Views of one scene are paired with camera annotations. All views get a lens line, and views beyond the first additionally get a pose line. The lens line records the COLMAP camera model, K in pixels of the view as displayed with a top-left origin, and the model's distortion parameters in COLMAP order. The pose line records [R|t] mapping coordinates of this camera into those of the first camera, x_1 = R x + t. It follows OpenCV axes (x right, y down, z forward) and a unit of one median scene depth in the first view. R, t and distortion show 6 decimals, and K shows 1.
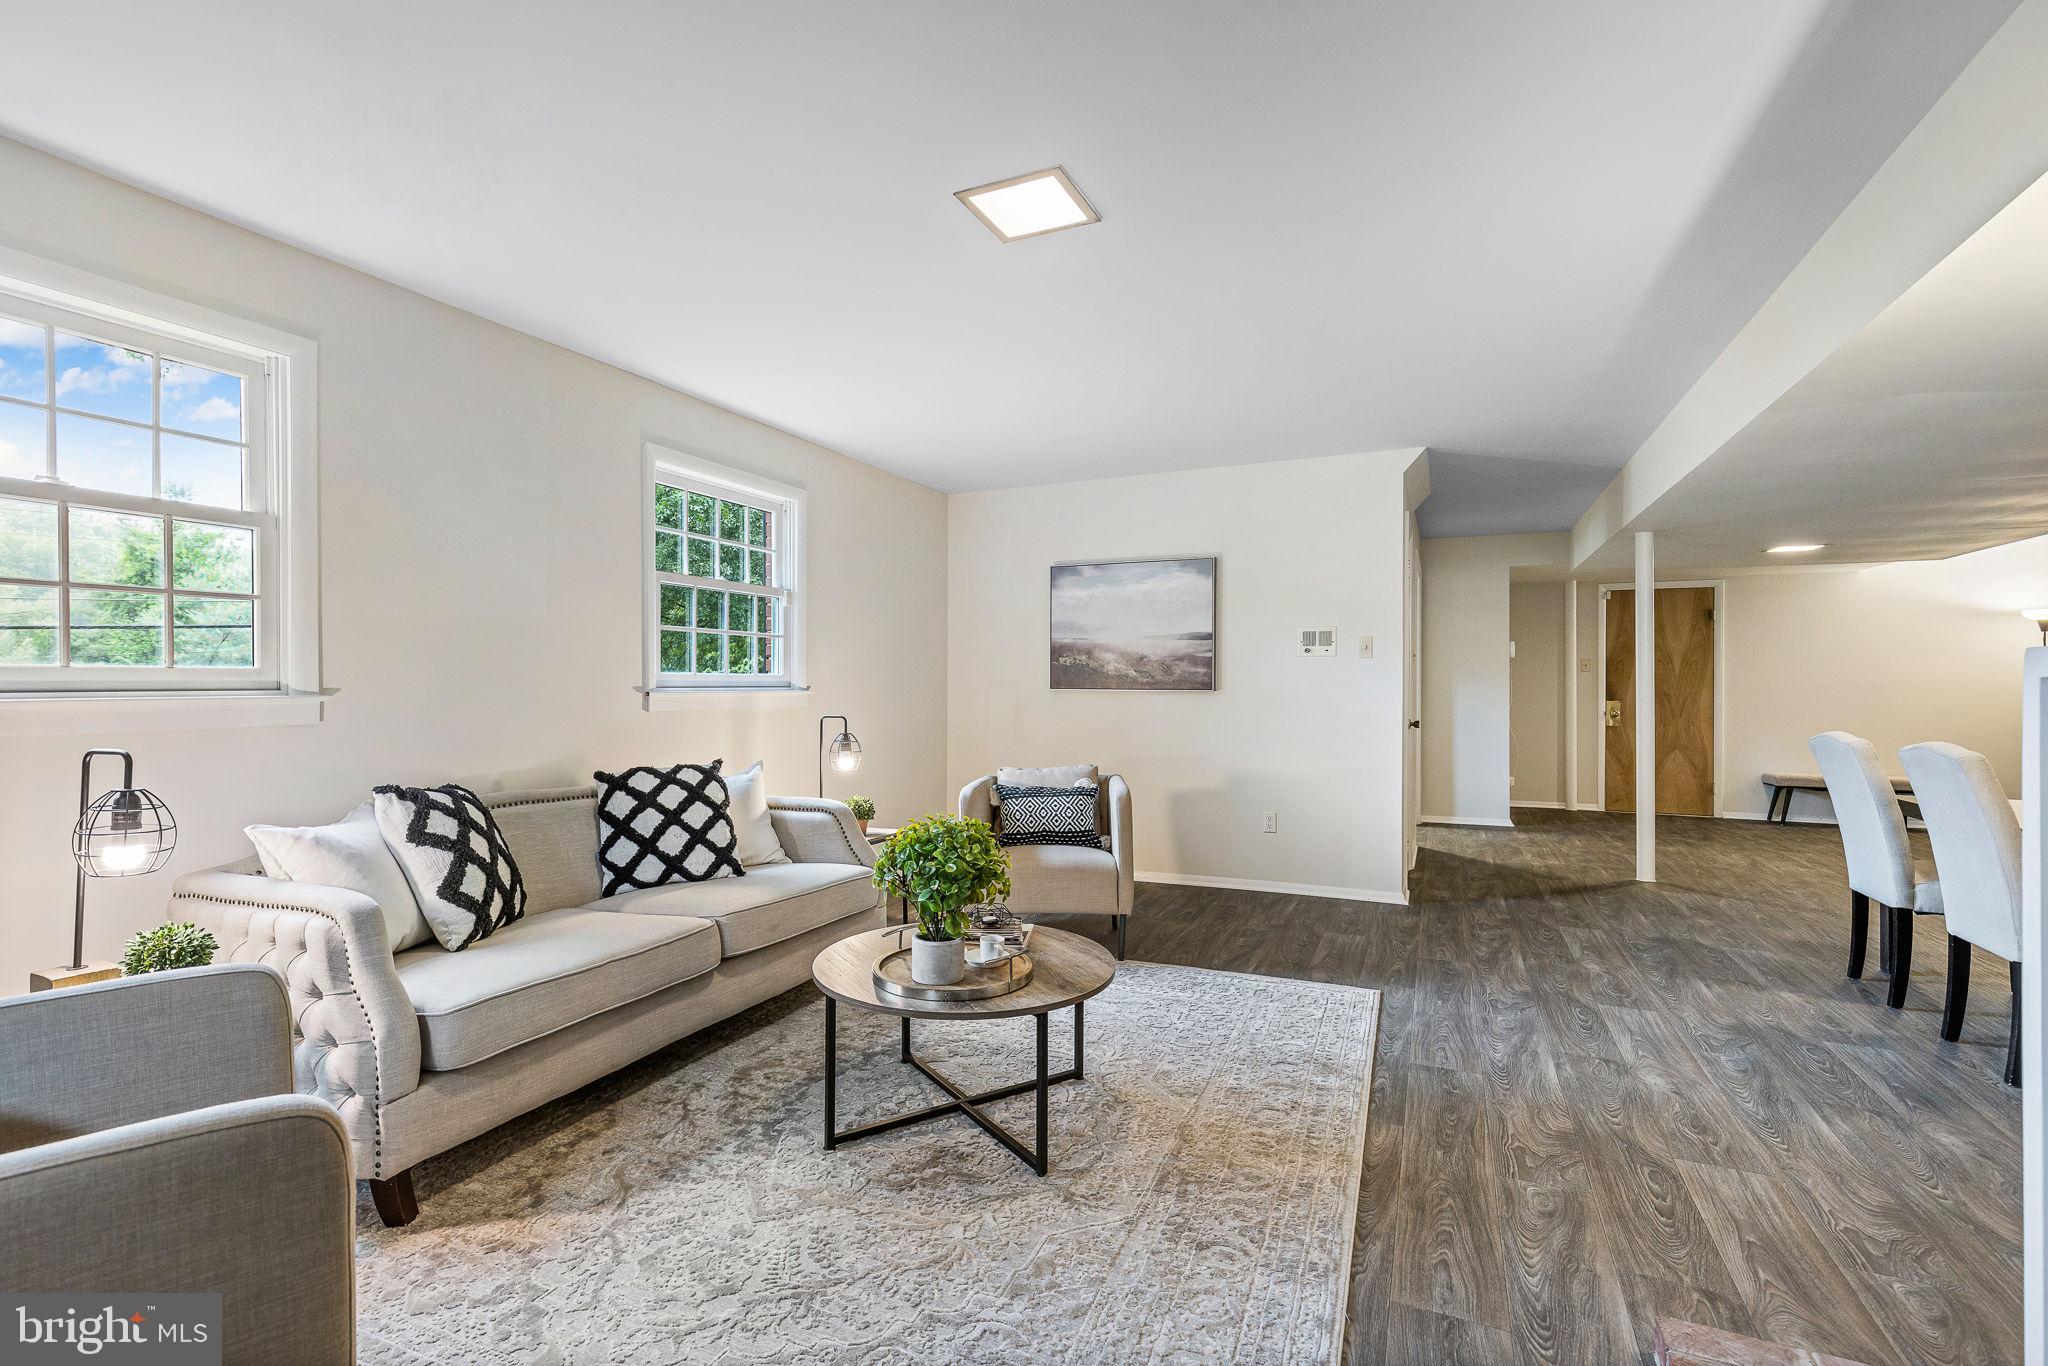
lens RADIAL K [[916.1, 0, 1030.7], [0, 916.1, 684.4], [0, 0, 1]] dist [0.012041, -0.000634]
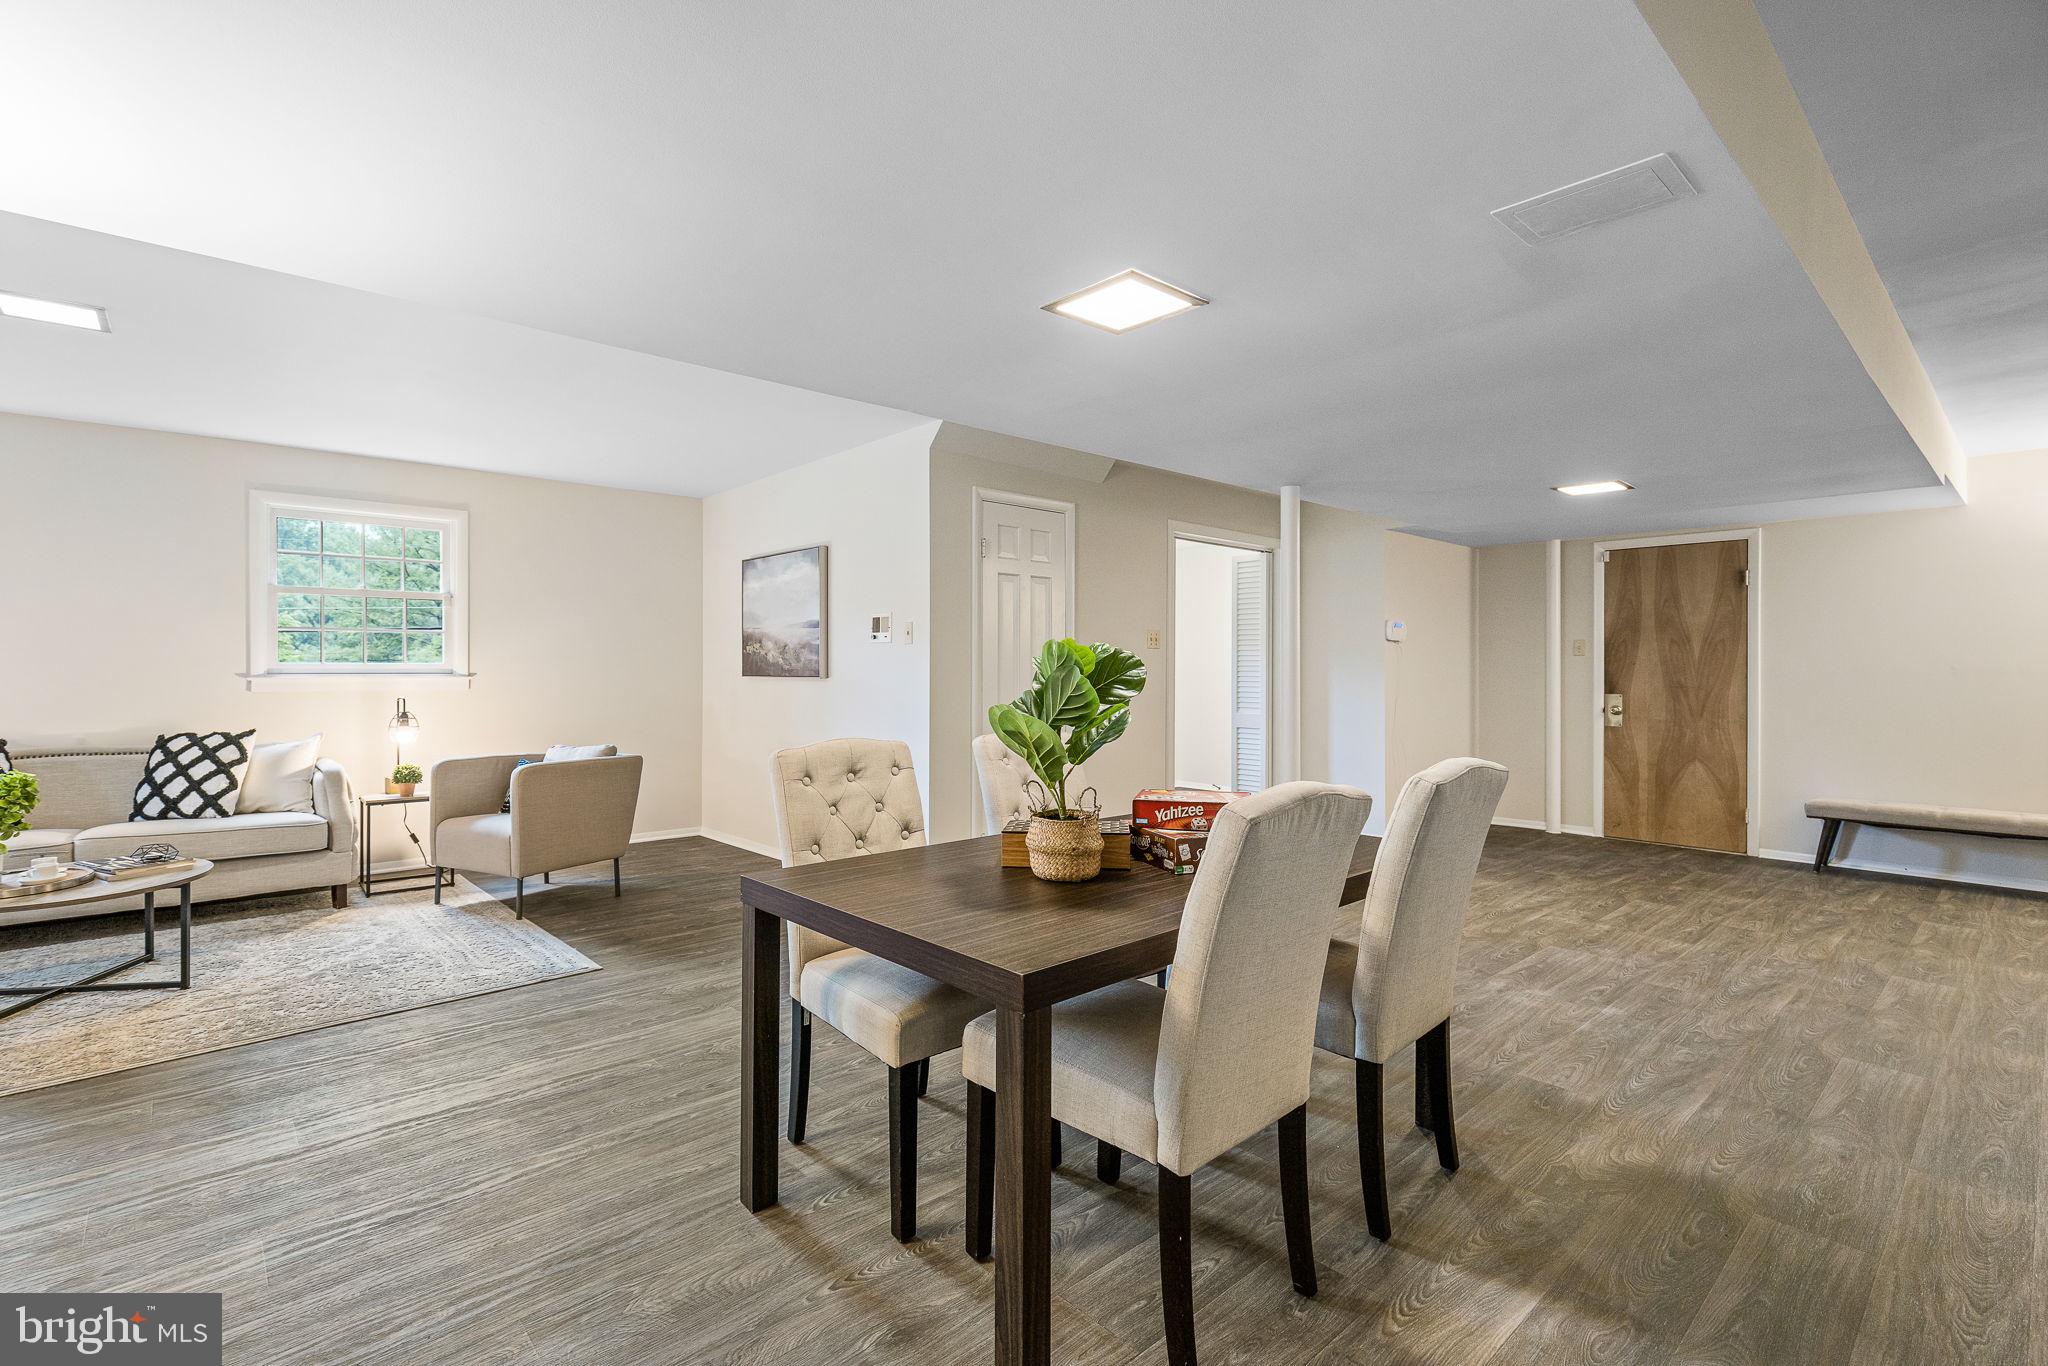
lens RADIAL K [[916.1, 0, 1031.3], [0, 916.1, 685.7], [0, 0, 1]] dist [0.012041, -0.000634]
pose [[0.915363, 0.006461, -0.402578, 0.807757], [-0.001084, 0.999907, 0.013583, 0.001181], [0.402628, -0.011997, 0.915285, 0.166151]]
